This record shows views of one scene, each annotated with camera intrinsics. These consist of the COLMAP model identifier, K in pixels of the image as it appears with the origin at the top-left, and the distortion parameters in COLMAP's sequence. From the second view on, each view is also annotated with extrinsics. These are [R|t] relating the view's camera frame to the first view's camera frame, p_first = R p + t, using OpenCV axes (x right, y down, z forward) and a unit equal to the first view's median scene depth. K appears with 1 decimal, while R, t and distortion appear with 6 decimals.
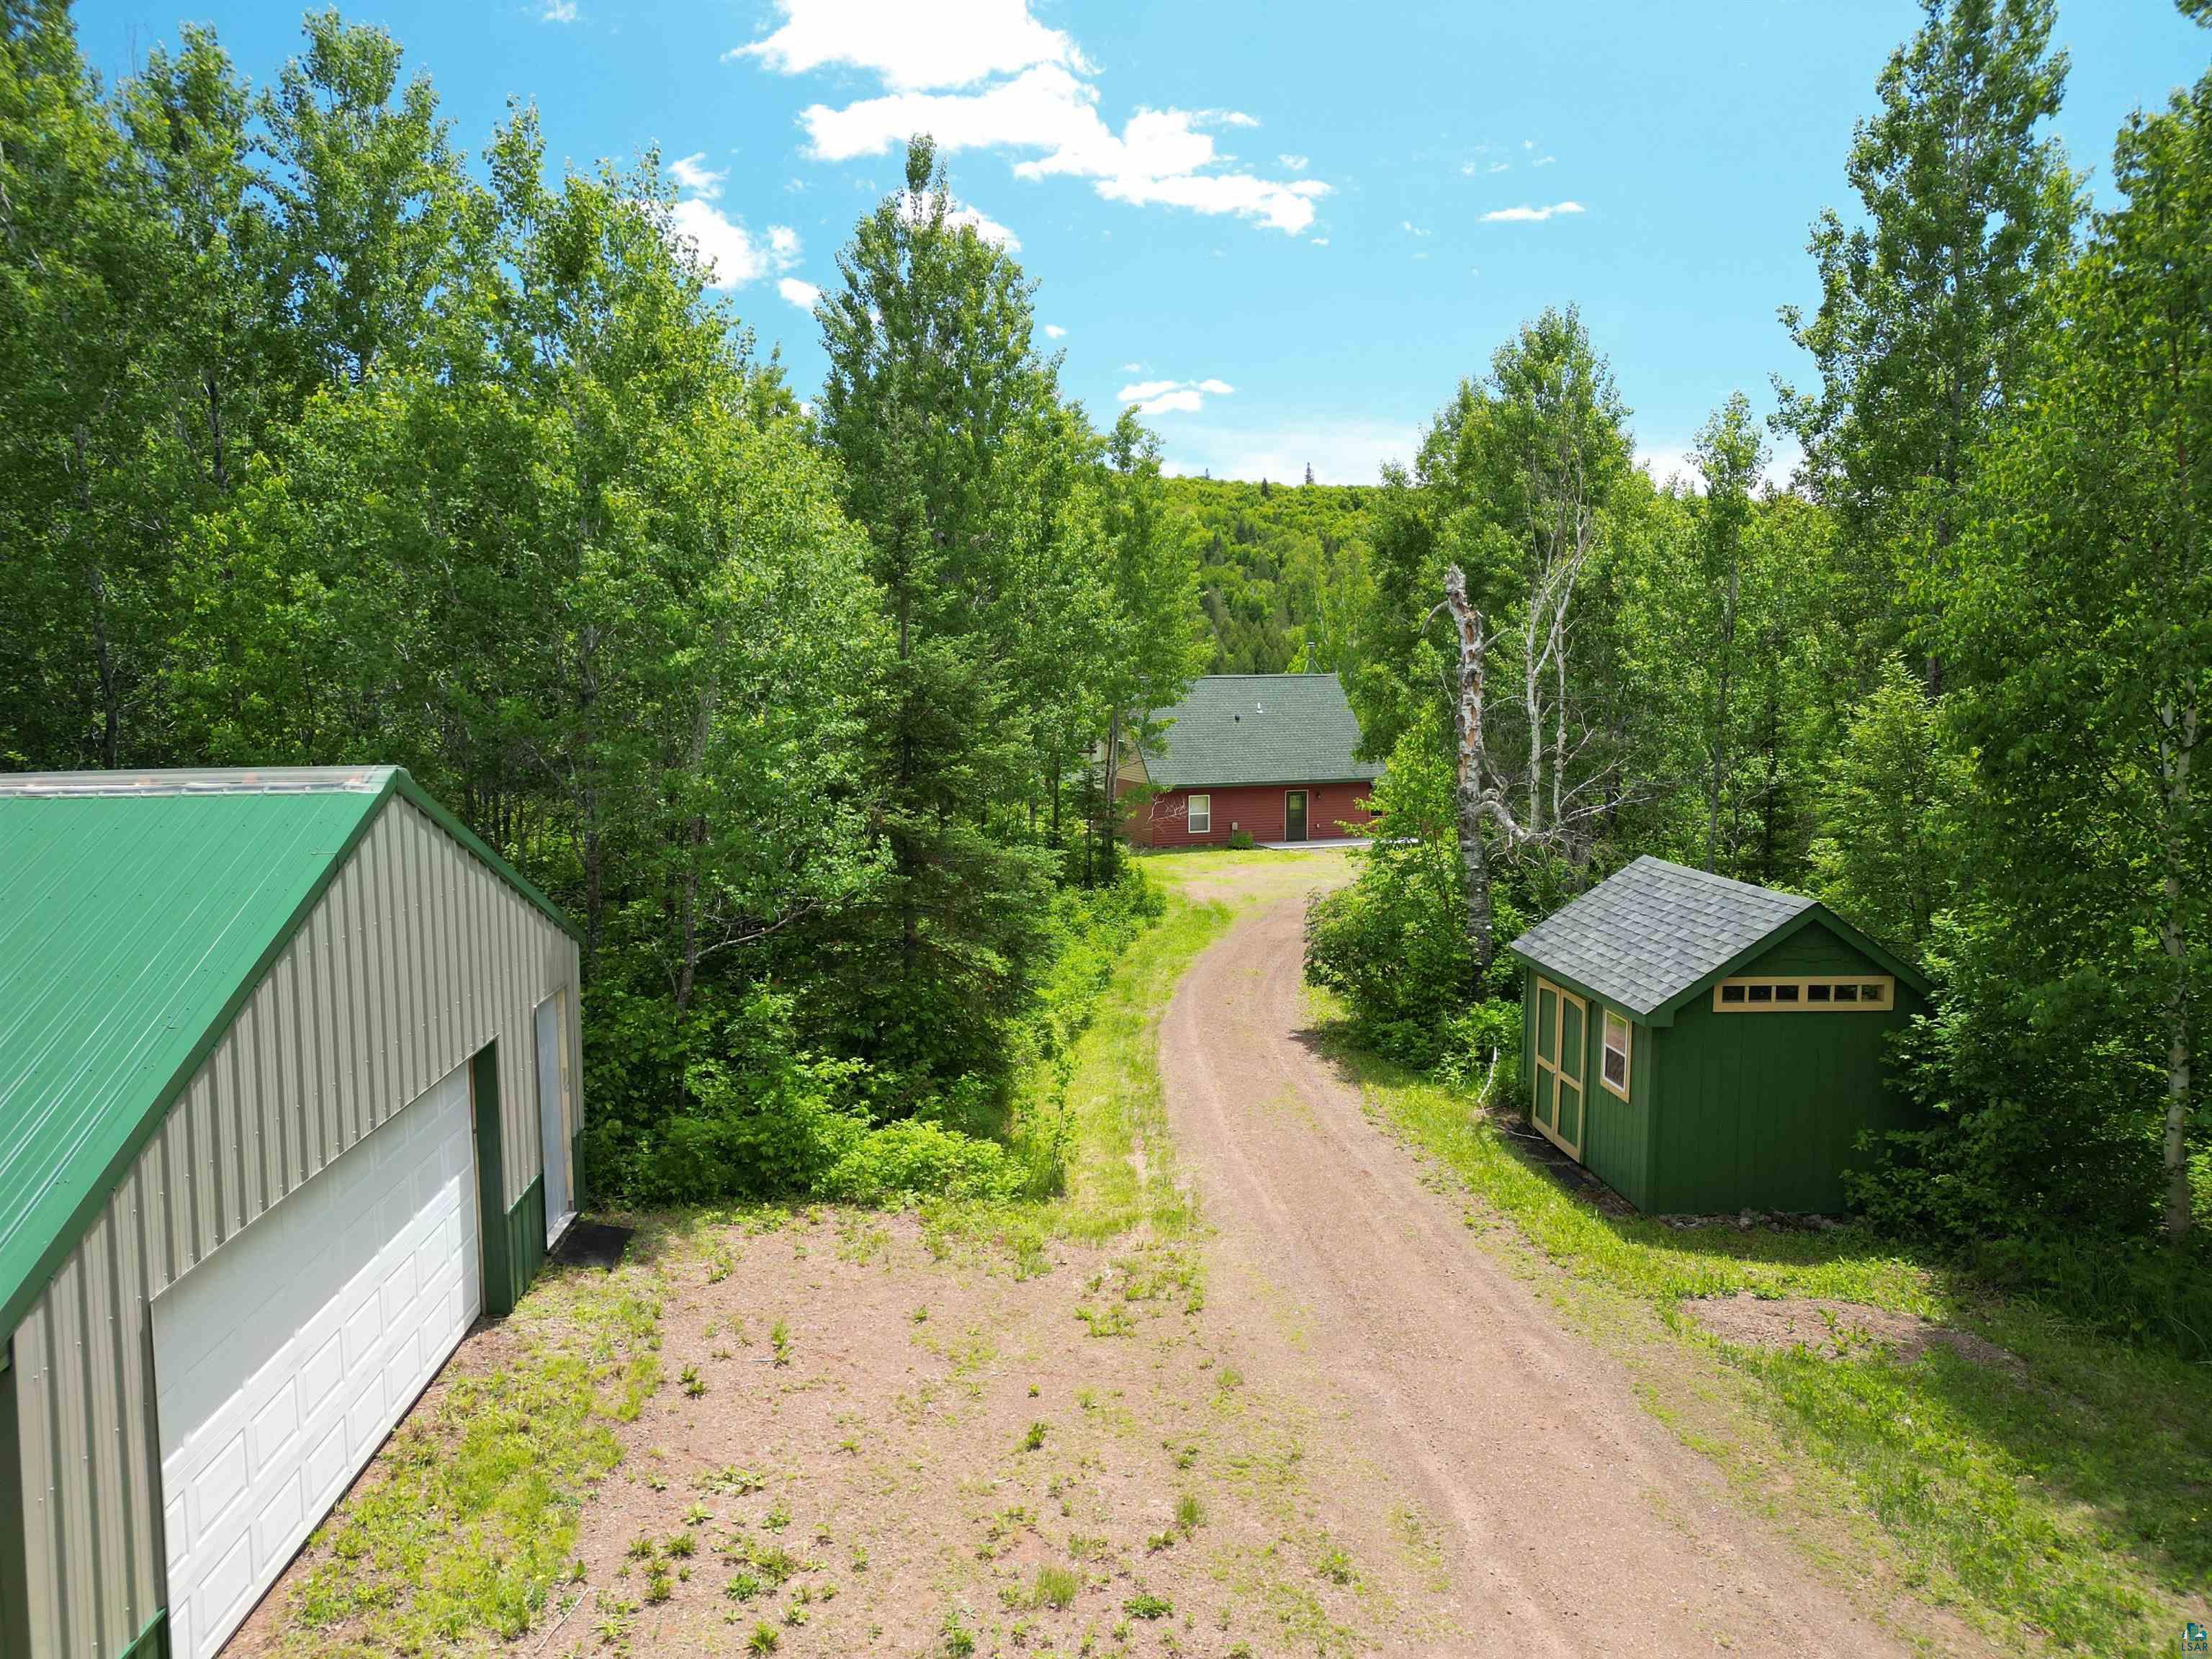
lens RADIAL K [[1540.1, 0, 1113.7], [0, 1540.1, 832.2], [0, 0, 1]] dist [0.066268, -0.058687]
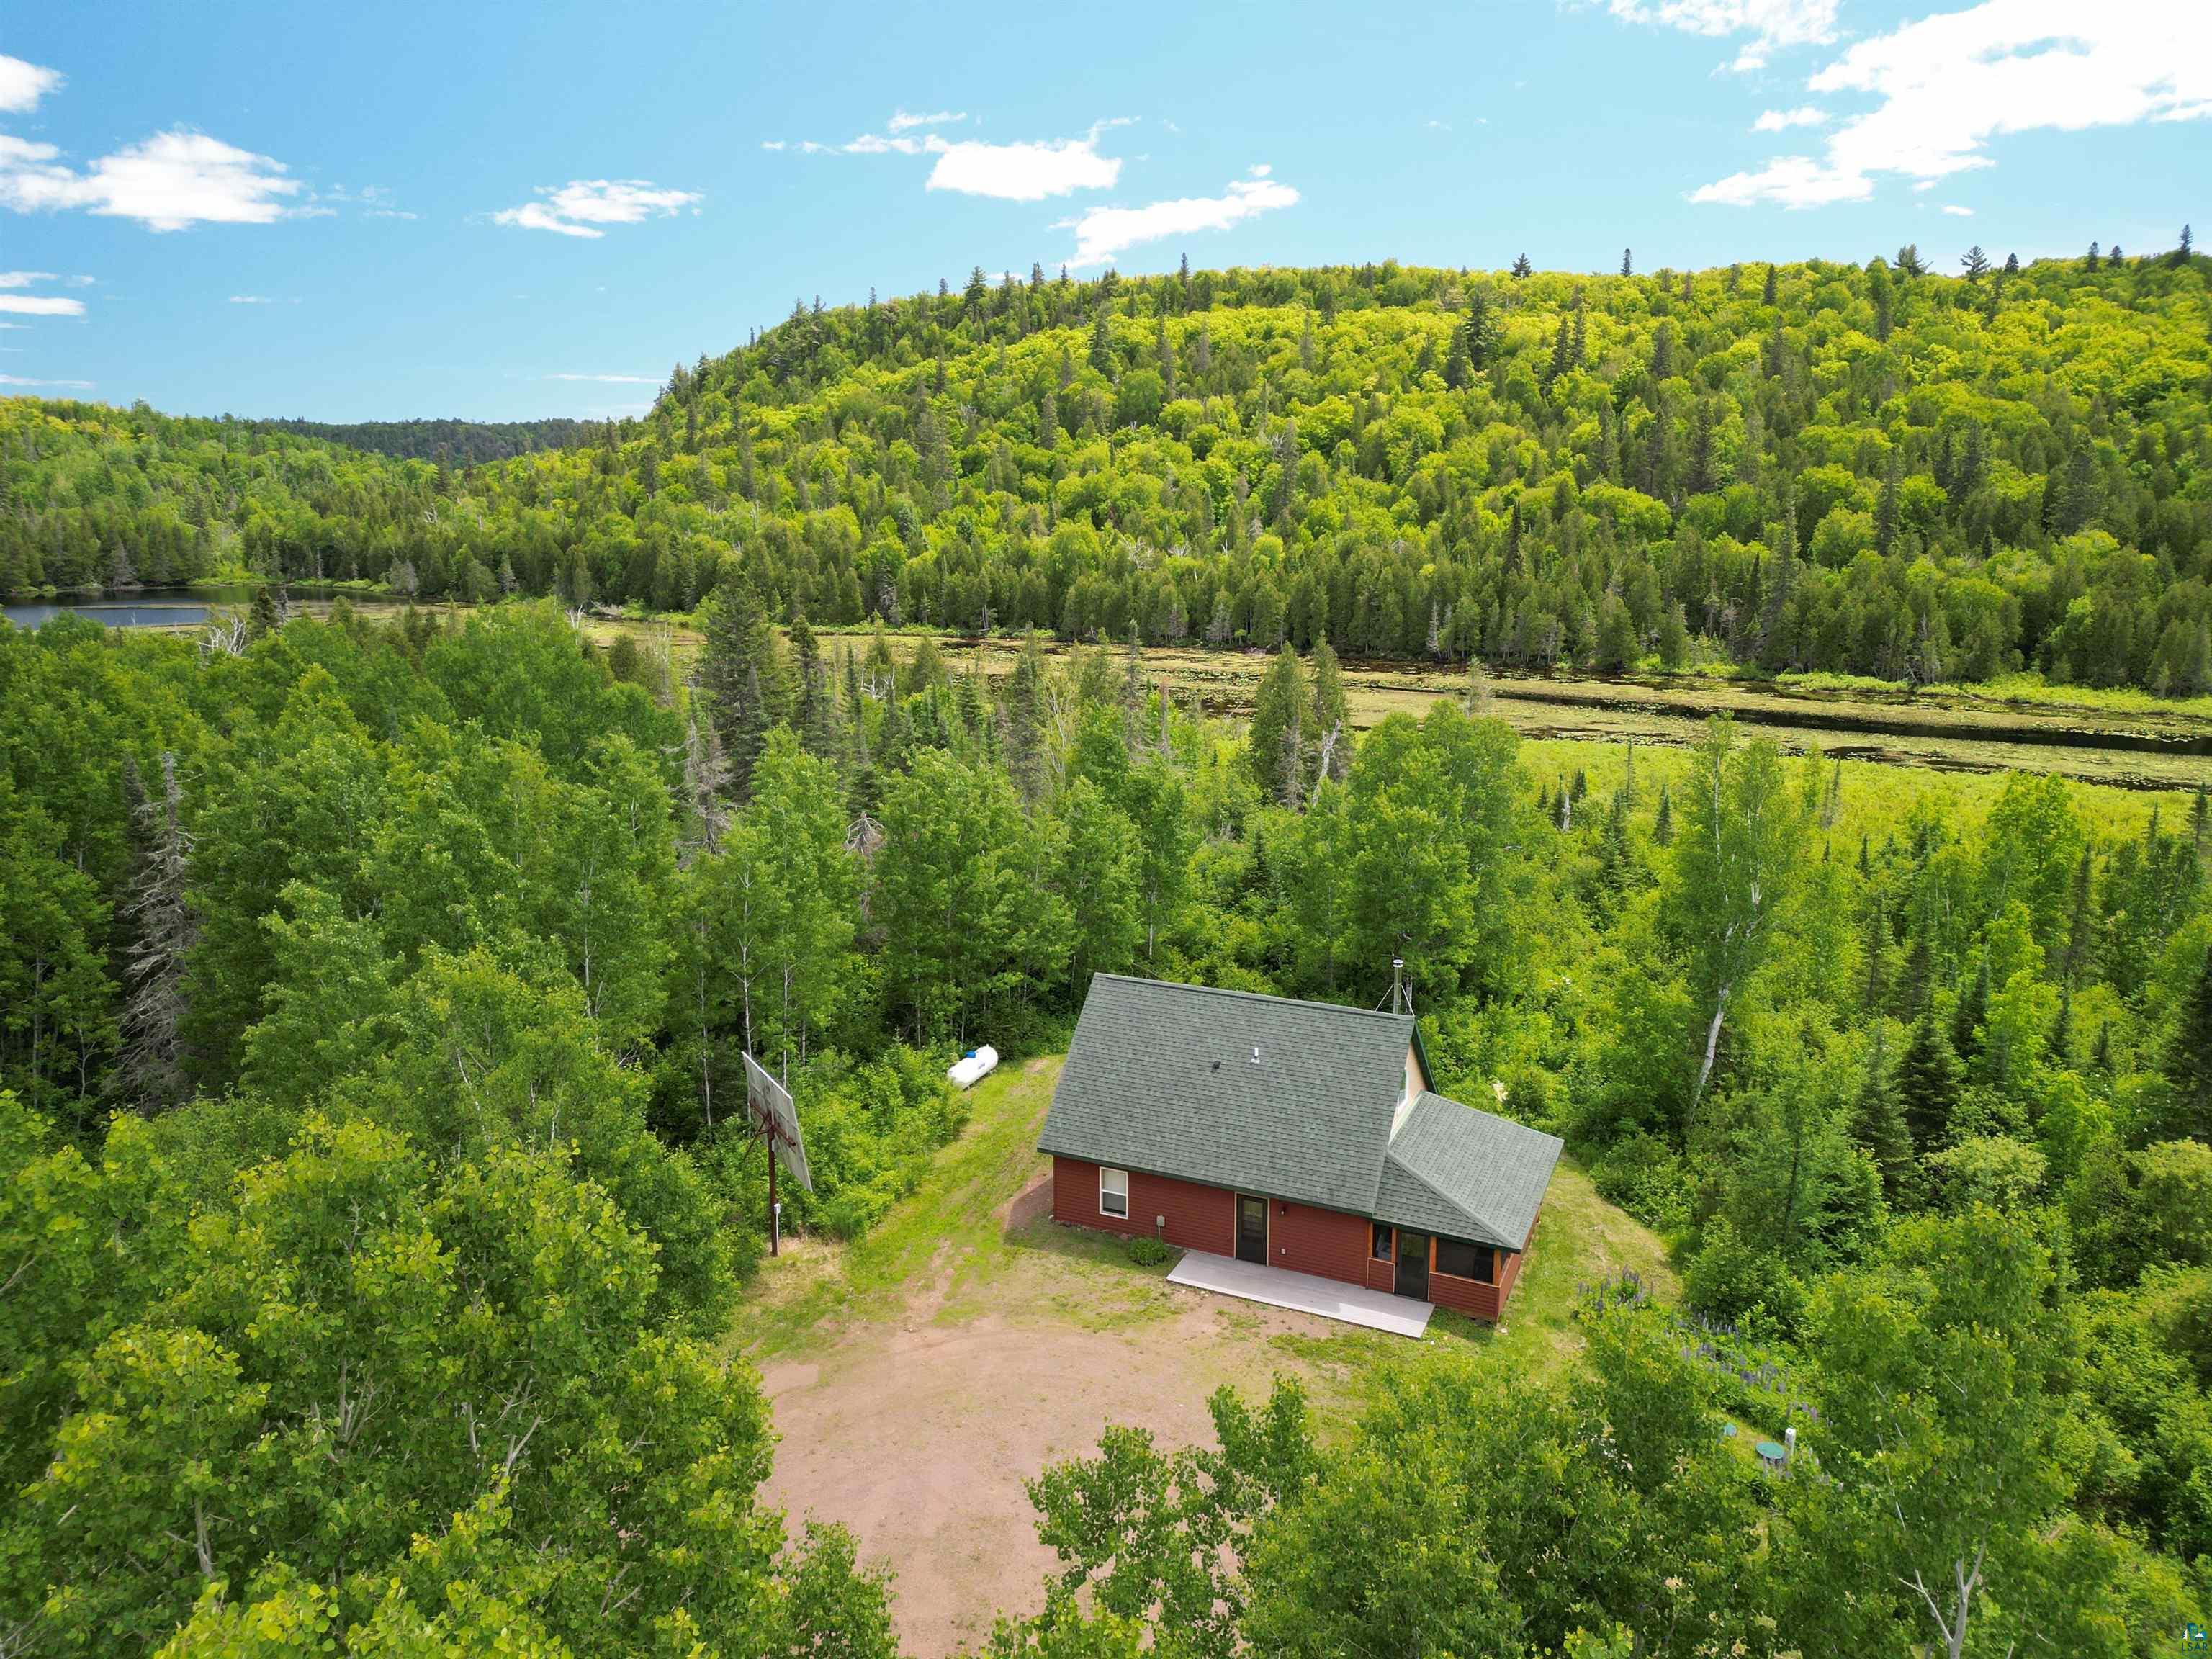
lens RADIAL K [[1540.1, 0, 1111.8], [0, 1540.1, 836.2], [0, 0, 1]] dist [0.066268, -0.058687]
pose [[0.716581, 0.151660, -0.680816, 1.924628], [-0.072218, 0.986962, 0.143846, -1.039505], [0.693755, -0.053910, 0.718191, 1.667486]]
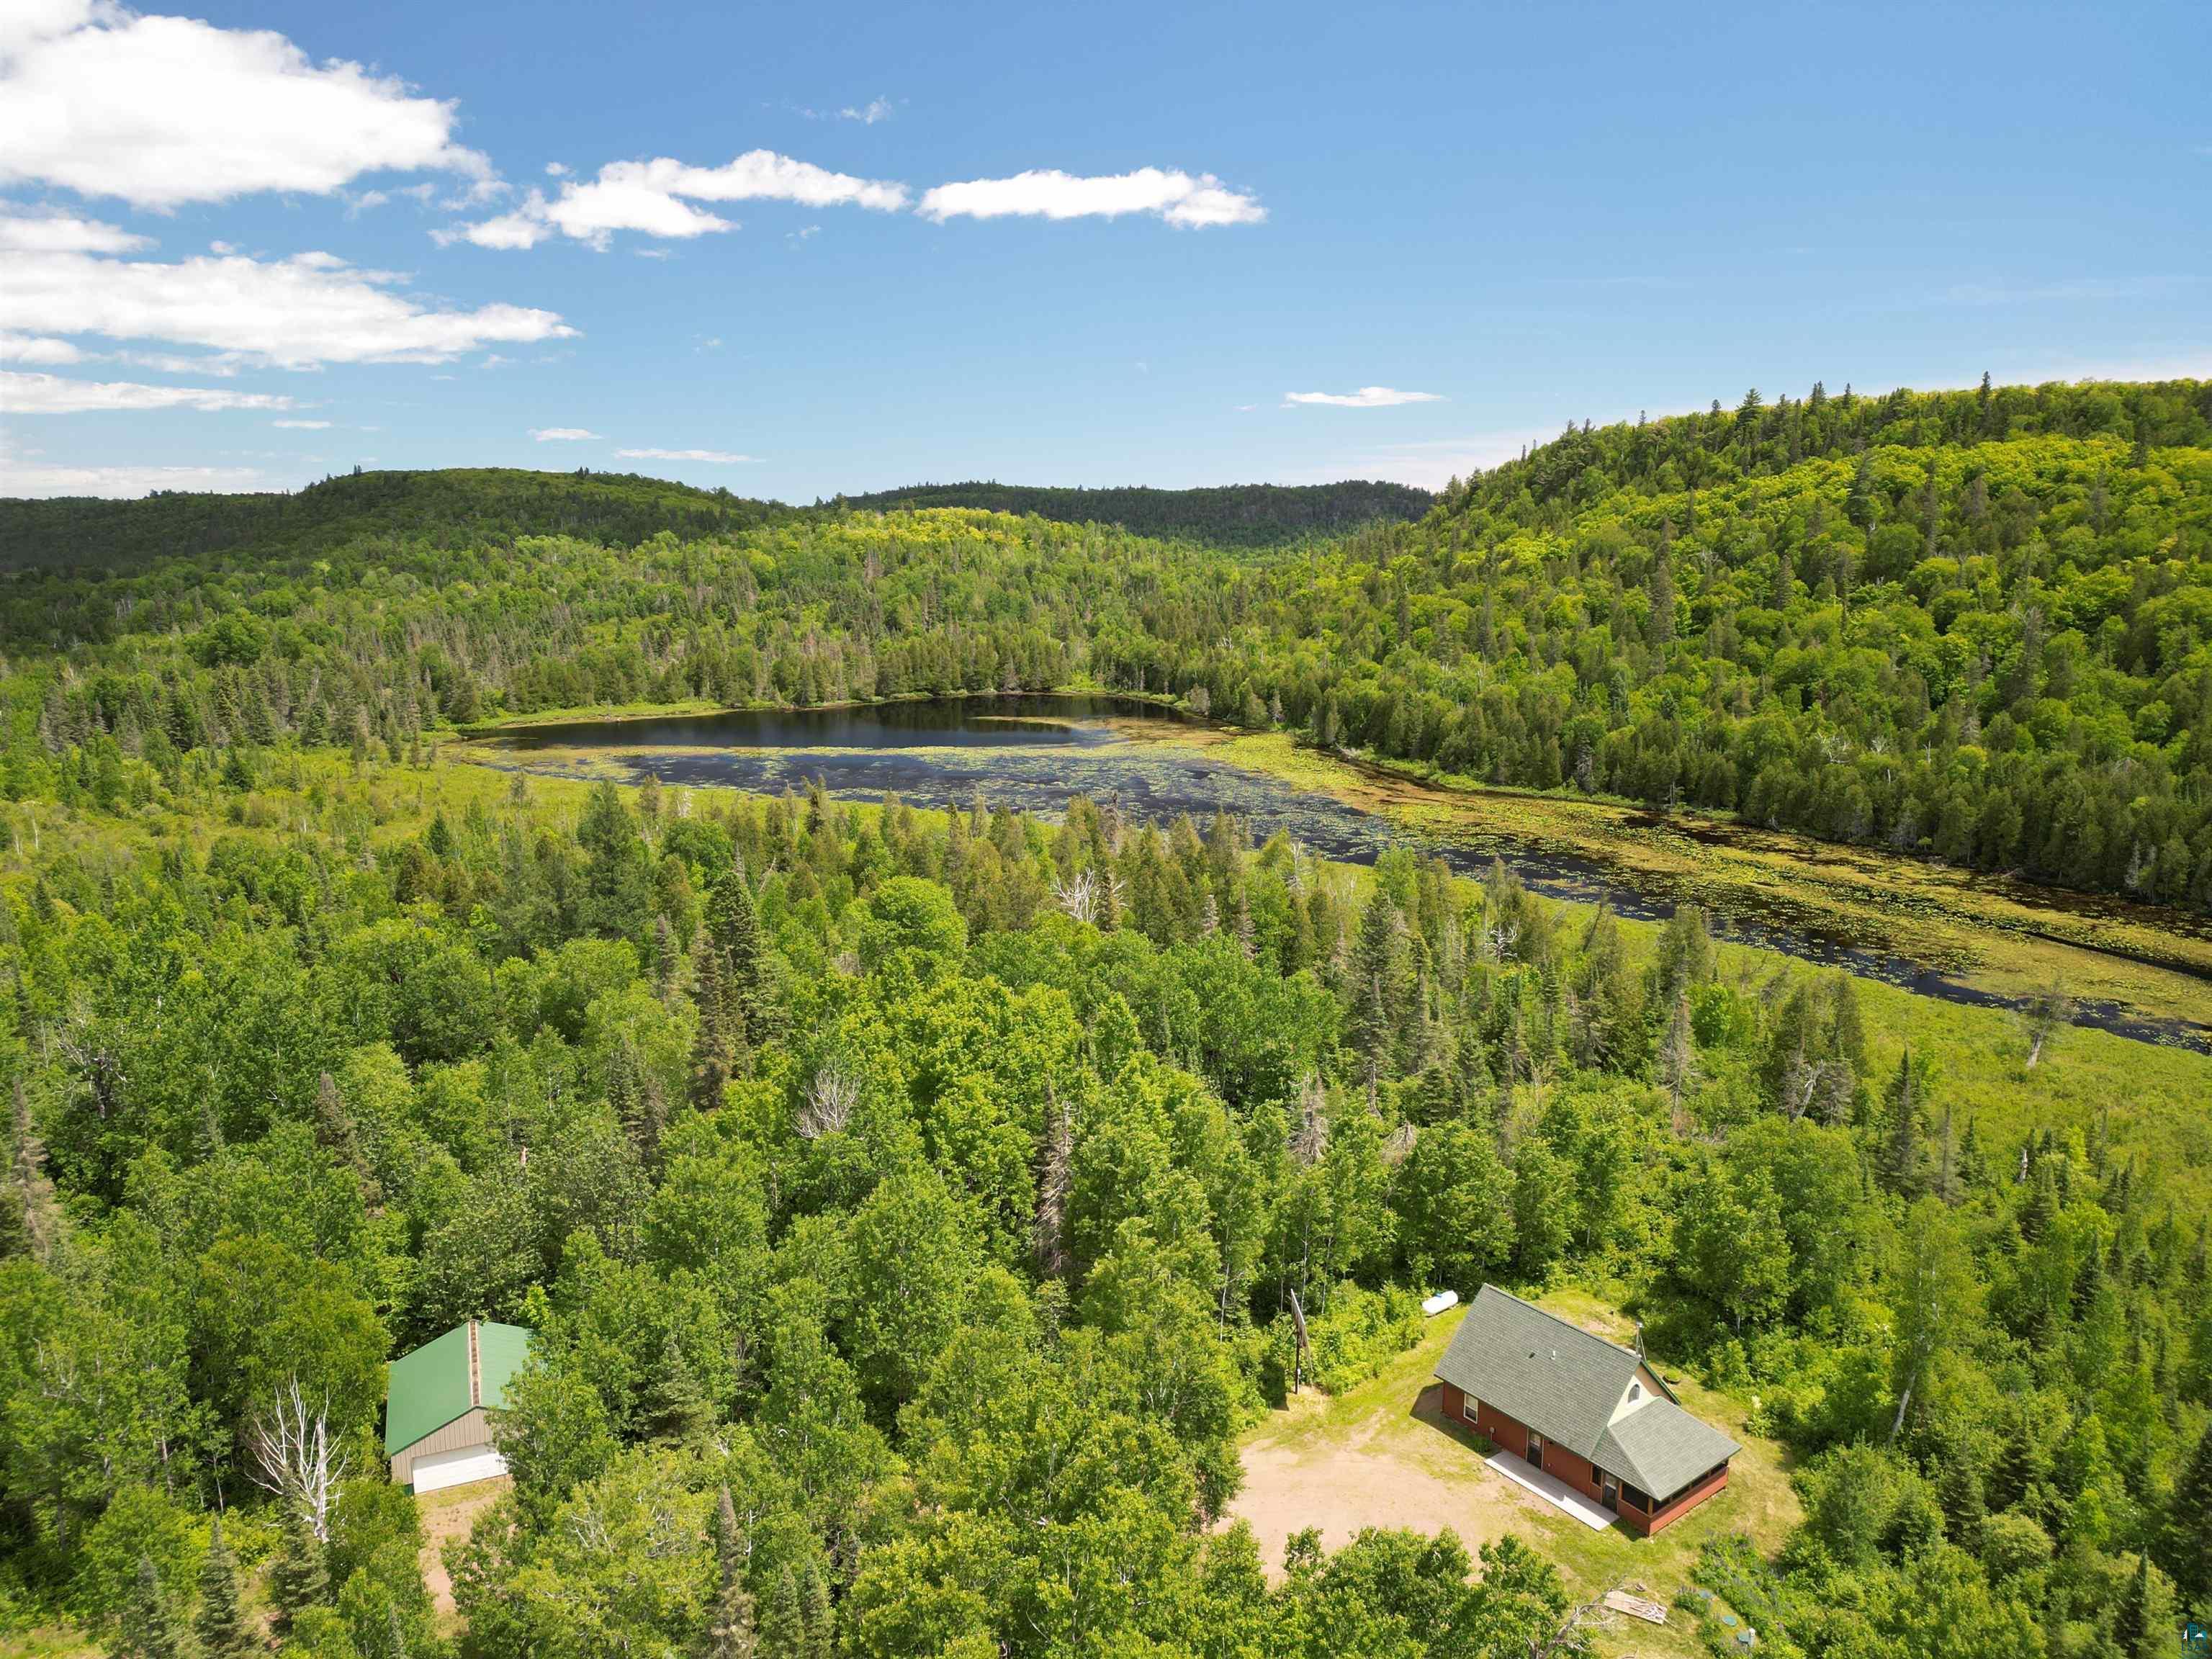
lens RADIAL K [[1540.1, 0, 1104.5], [0, 1540.1, 836.4], [0, 0, 1]] dist [0.066268, -0.058687]
pose [[0.304524, 0.187889, -0.933789, 4.246687], [-0.101206, 0.981185, 0.164421, -2.598794], [0.947113, 0.044435, 0.317810, 0.715344]]
